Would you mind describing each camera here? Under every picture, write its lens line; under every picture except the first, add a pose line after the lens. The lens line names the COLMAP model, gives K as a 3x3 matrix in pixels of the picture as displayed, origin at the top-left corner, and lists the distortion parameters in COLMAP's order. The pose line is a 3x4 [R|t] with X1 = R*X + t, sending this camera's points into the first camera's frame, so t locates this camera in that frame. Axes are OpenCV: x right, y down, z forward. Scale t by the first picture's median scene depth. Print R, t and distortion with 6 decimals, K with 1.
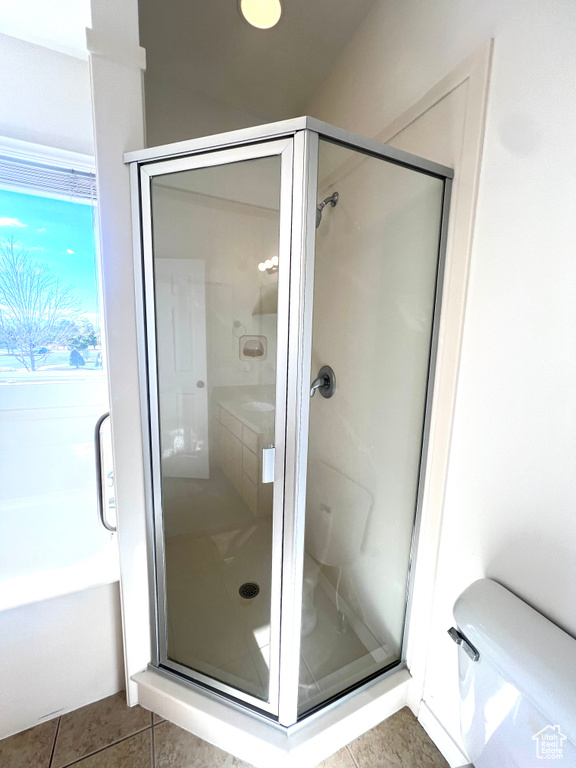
lens RADIAL K [[307.6, 0, 288.7], [0, 307.6, 382.7], [0, 0, 1]] dist [-0.001554, -0.000740]
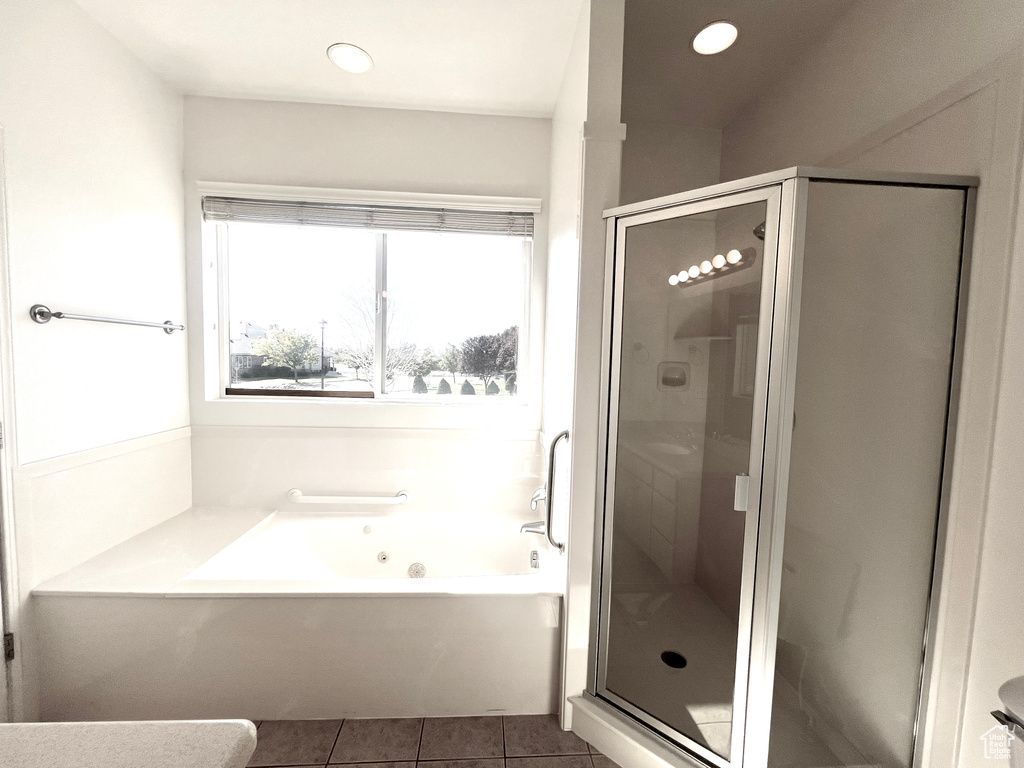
lens RADIAL K [[410.1, 0, 509.5], [0, 410.1, 384.5], [0, 0, 1]] dist [-0.001554, -0.000740]
pose [[0.929404, 0.022152, -0.368400, -0.225147], [-0.056065, 0.995087, -0.081604, 0.055354], [0.364782, 0.096497, 0.926079, -0.430606]]
